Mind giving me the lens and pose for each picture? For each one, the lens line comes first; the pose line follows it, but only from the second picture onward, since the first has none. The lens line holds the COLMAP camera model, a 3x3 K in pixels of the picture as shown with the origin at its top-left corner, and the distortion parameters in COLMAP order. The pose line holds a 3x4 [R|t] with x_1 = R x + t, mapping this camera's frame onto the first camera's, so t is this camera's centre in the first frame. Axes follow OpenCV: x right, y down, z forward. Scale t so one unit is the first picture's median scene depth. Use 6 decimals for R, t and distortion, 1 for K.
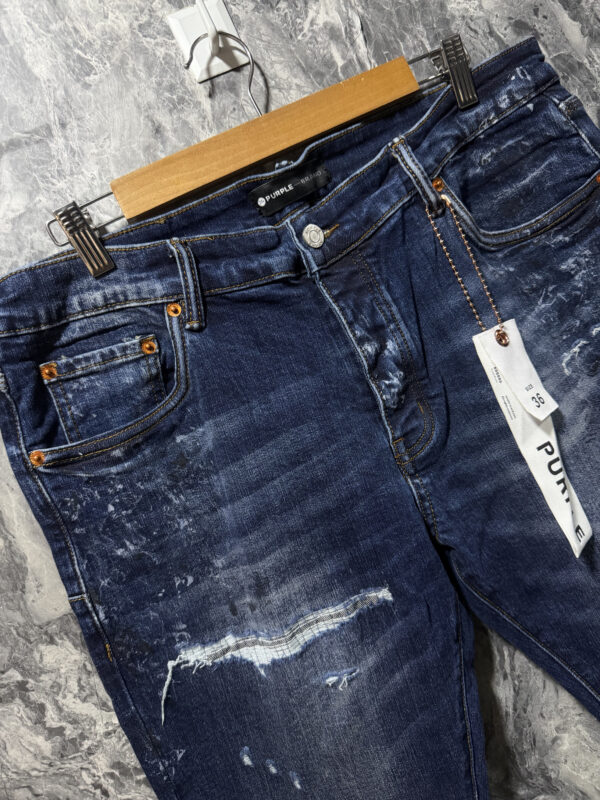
lens RADIAL K [[534.3, 0, 287.9], [0, 534.3, 409.9], [0, 0, 1]] dist [-0.010359, -0.000890]
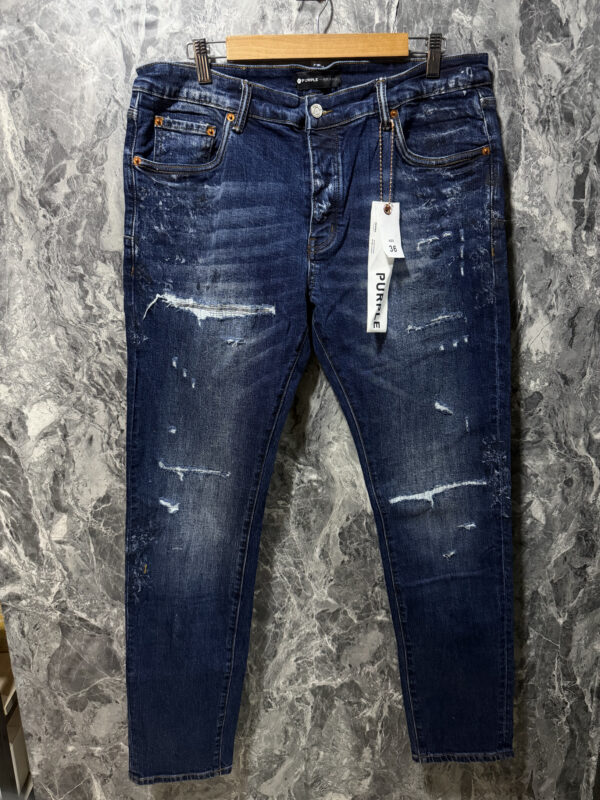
lens RADIAL K [[548.5, 0, 296.1], [0, 548.5, 400.6], [0, 0, 1]] dist [0.001985, -0.004568]
pose [[0.907244, 0.420604, -0.000651, 0.394930], [-0.415866, 0.897253, 0.148299, 0.308216], [0.062959, -0.134273, 0.988942, -0.980553]]
